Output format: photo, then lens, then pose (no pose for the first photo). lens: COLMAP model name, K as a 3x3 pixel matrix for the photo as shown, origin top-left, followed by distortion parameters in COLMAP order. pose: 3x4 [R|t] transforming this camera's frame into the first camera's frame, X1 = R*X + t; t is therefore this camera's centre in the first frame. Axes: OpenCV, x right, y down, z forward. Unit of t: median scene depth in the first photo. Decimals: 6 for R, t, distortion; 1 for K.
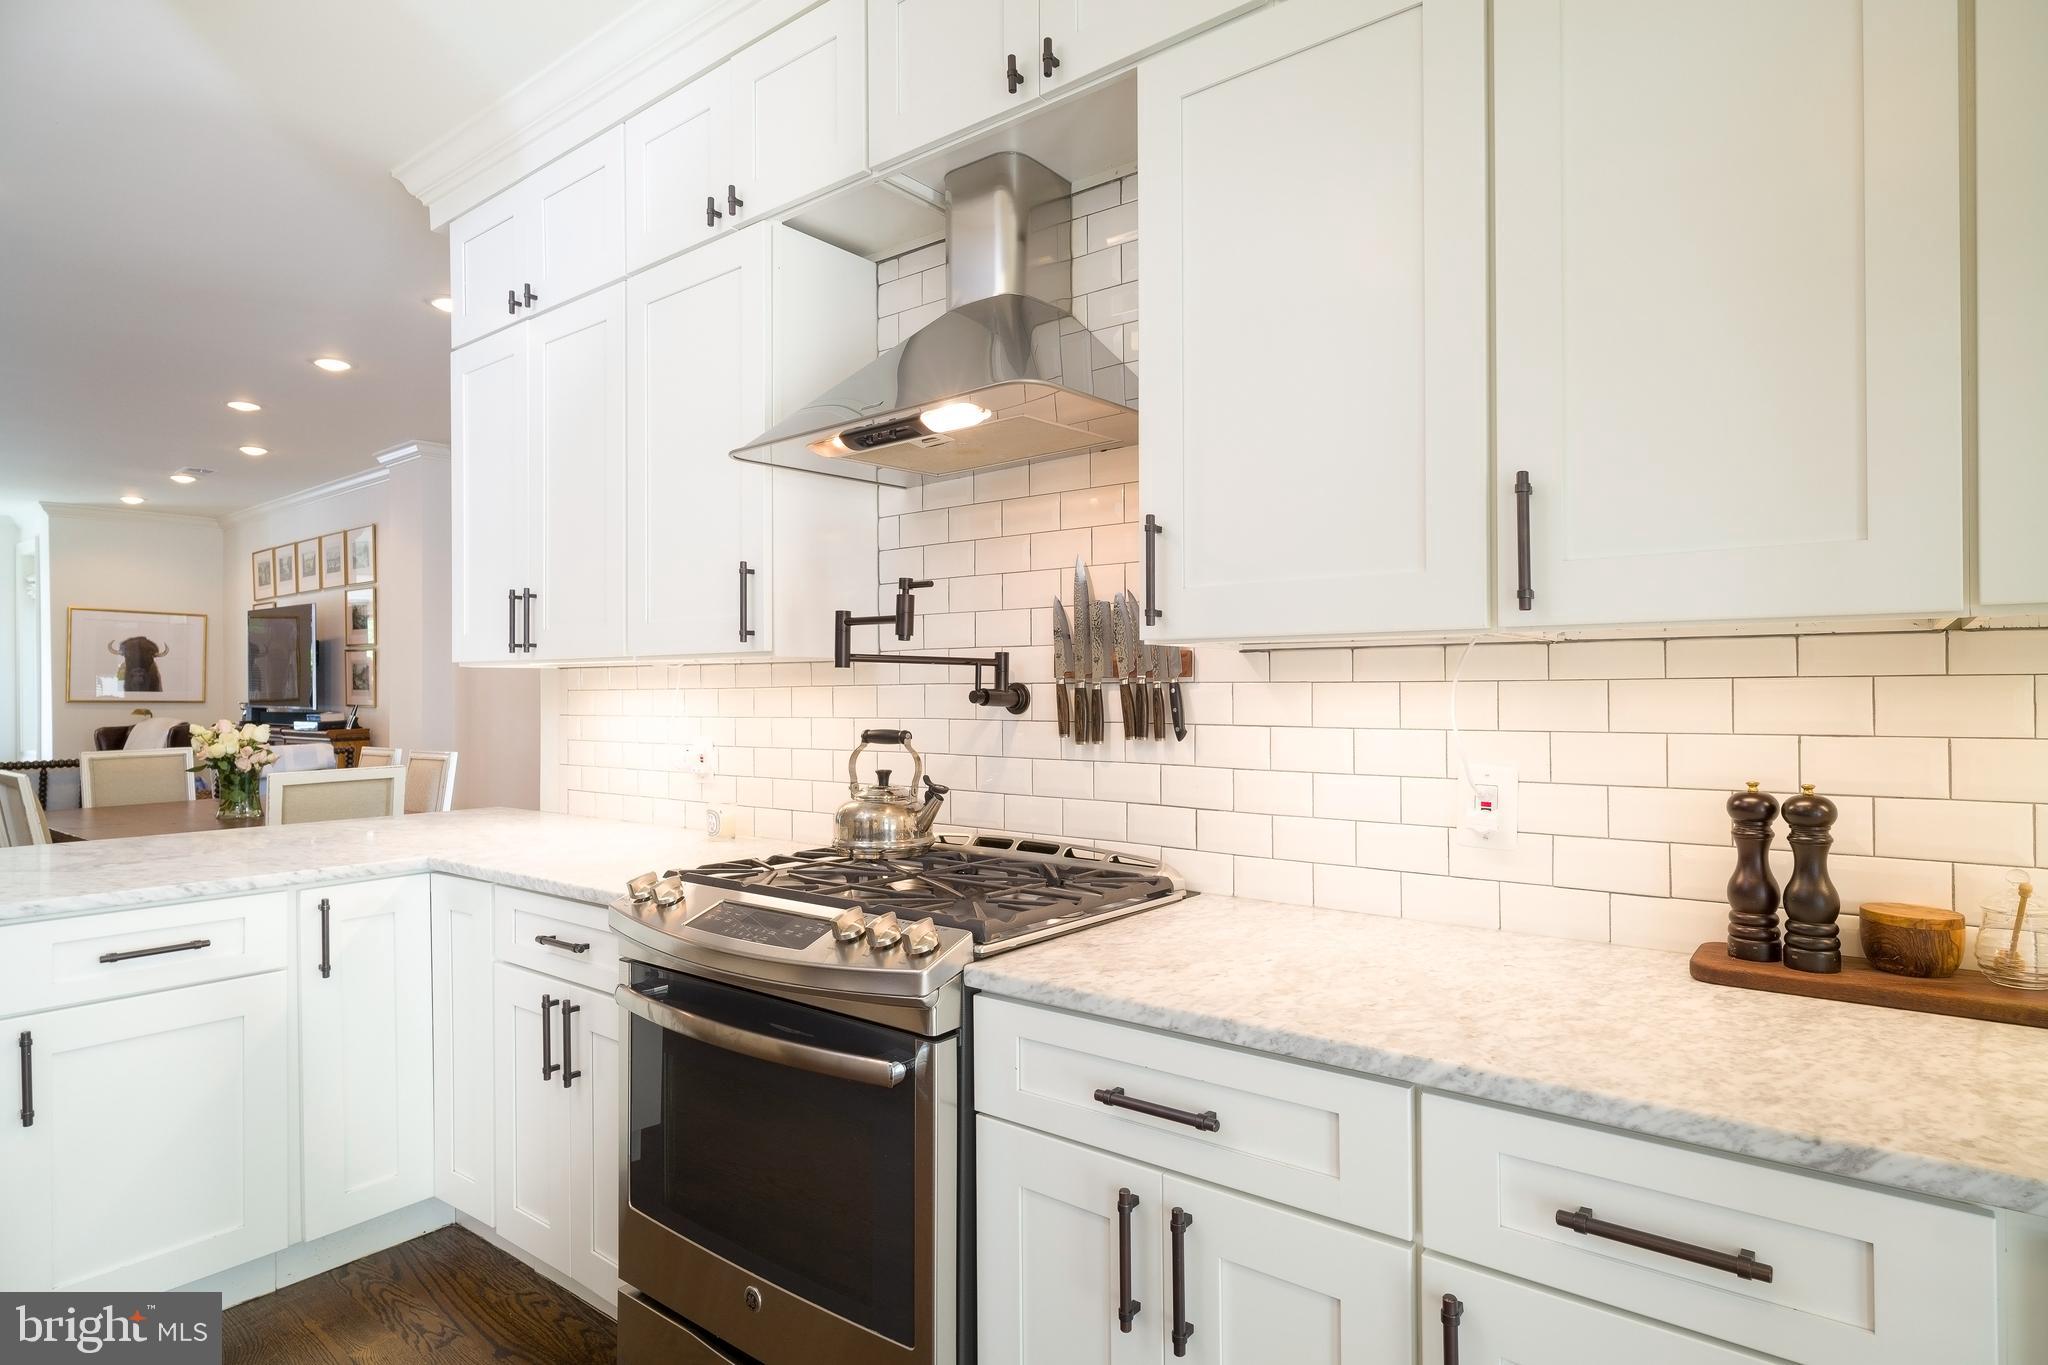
lens RADIAL K [[1079.5, 0, 1024.1], [0, 1079.5, 660.2], [0, 0, 1]] dist [-0.003596, 0.001108]
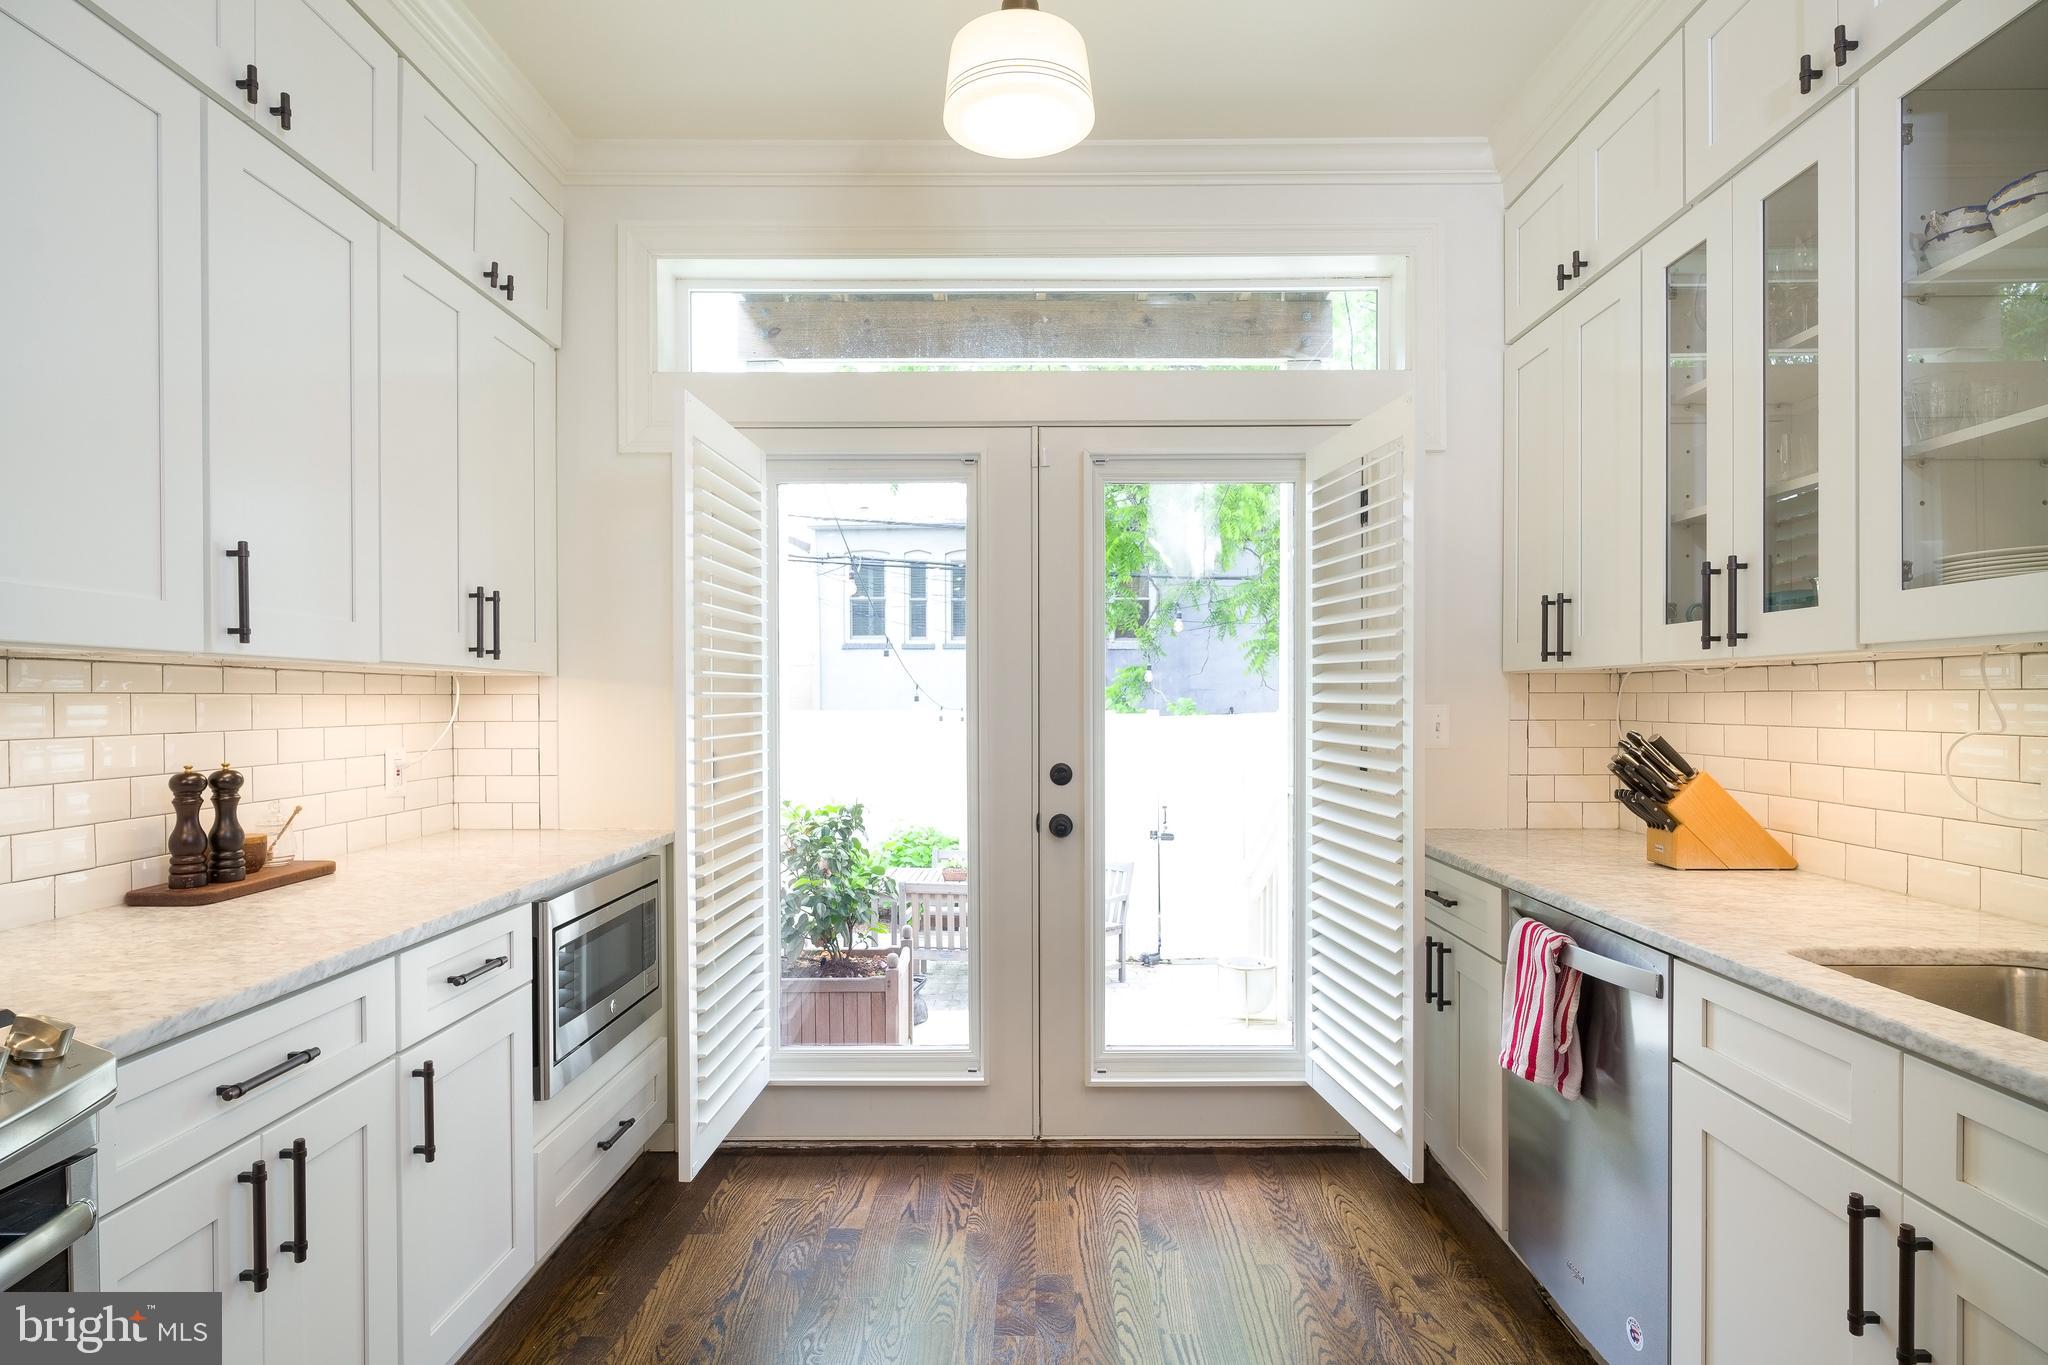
lens RADIAL K [[1079.5, 0, 1030.5], [0, 1079.5, 719.7], [0, 0, 1]] dist [-0.003596, 0.001108]
pose [[-0.612636, -0.010023, 0.790302, -0.822918], [-0.021216, 0.999768, -0.003768, 0.023014], [-0.790081, -0.019075, -0.612706, 0.702969]]
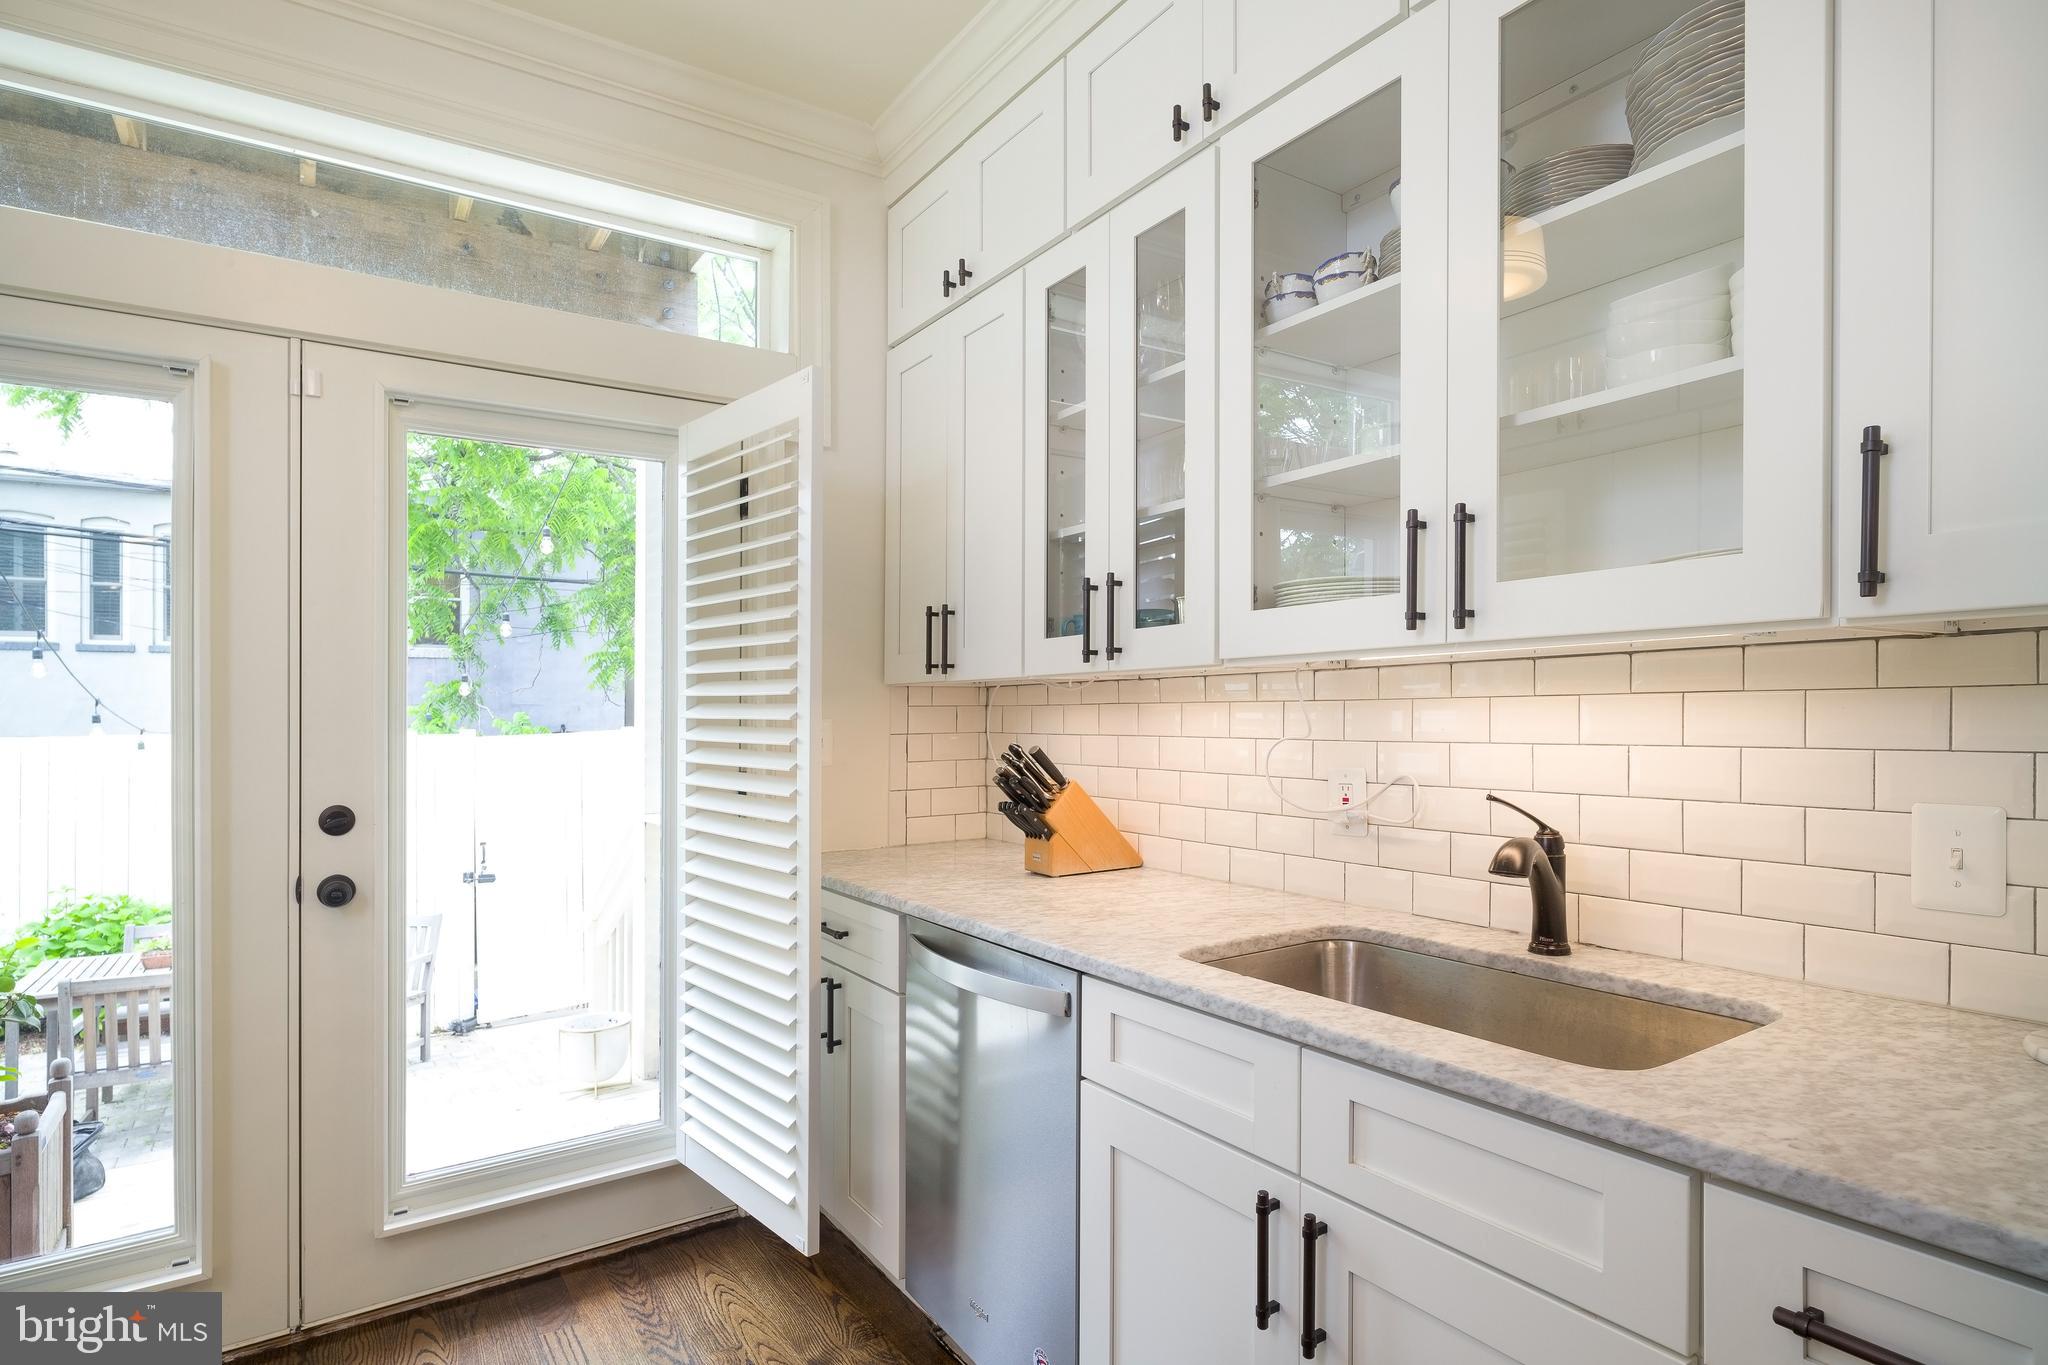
lens RADIAL K [[1079.5, 0, 1050.8], [0, 1079.5, 691.1], [0, 0, 1]] dist [-0.003596, 0.001108]
pose [[-0.955583, 0.018717, 0.294128, -0.700675], [0.004124, 0.998733, -0.050156, 0.019773], [-0.294694, -0.046715, -0.954449, 0.602161]]
